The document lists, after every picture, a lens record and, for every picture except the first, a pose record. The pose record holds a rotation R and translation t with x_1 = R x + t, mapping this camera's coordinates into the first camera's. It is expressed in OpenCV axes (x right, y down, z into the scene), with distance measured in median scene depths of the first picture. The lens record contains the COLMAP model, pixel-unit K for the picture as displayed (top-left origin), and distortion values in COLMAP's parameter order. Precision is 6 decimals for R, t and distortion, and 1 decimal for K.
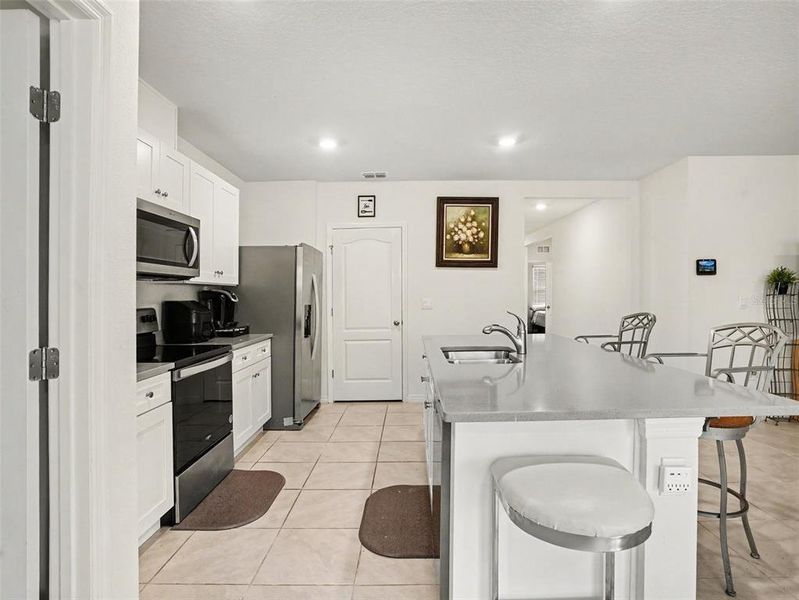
lens RADIAL K [[435.5, 0, 401.7], [0, 435.5, 296.4], [0, 0, 1]] dist [-0.088363, 0.045652]
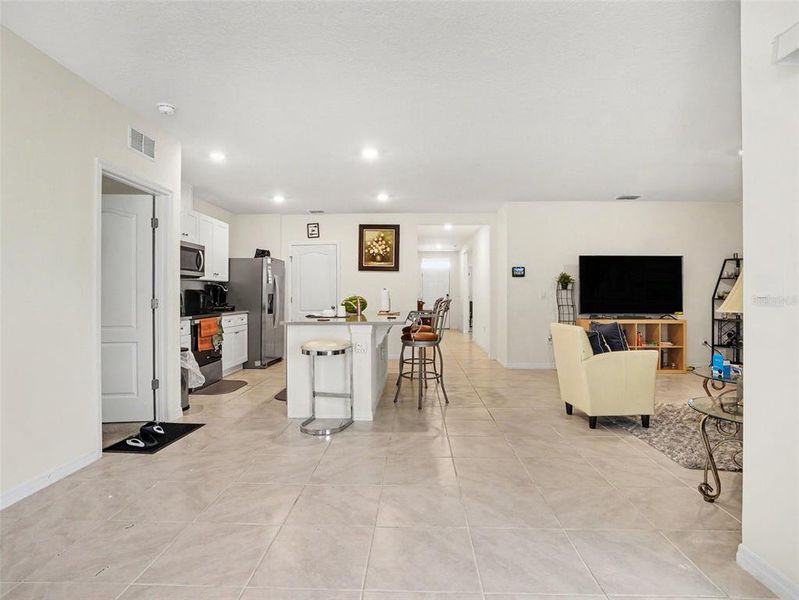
lens RADIAL K [[434.2, 0, 398.4], [0, 434.2, 310.6], [0, 0, 1]] dist [-0.090434, -0.000009]
pose [[0.999487, 0.009663, -0.030547, 0.322859], [-0.008654, 0.999418, 0.032991, 0.025472], [0.030848, -0.032709, 0.998989, -0.625992]]
